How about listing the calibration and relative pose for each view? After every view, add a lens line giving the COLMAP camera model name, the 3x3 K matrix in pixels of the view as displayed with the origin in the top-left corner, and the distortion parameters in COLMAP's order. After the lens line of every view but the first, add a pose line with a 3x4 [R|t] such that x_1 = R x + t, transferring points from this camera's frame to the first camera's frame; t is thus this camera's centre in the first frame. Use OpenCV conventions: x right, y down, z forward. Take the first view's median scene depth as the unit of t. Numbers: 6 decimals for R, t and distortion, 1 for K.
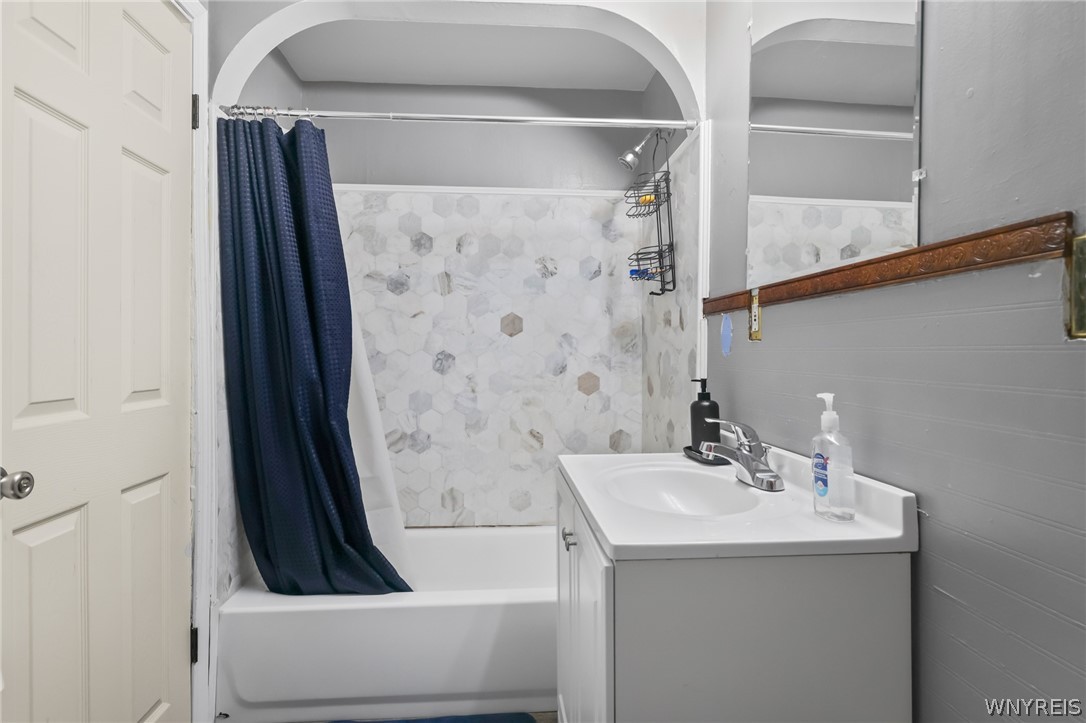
lens RADIAL K [[592.1, 0, 543.7], [0, 592.1, 357.6], [0, 0, 1]] dist [0.000078, 0.000002]
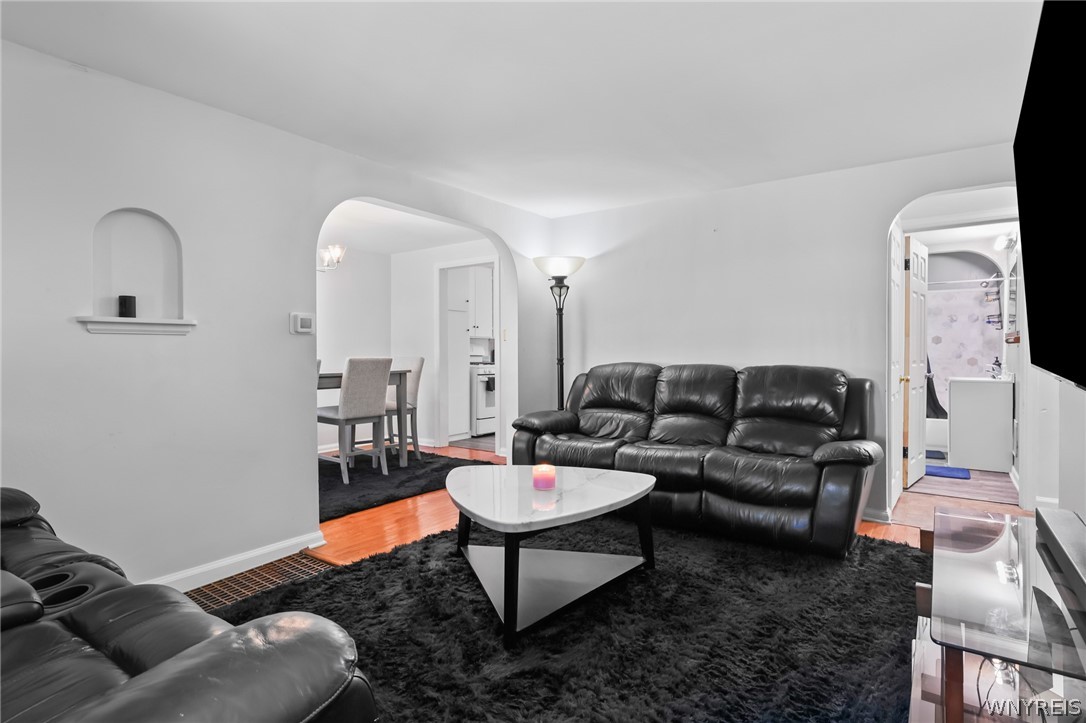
lens RADIAL K [[558.9, 0, 540.1], [0, 558.9, 356.3], [0, 0, 1]] dist [0.003937, -0.000295]
pose [[0.767344, 0.002091, -0.641232, 0.198135], [-0.002501, 0.999997, 0.000268, 0.023340], [0.641231, 0.001398, 0.767347, -2.155504]]
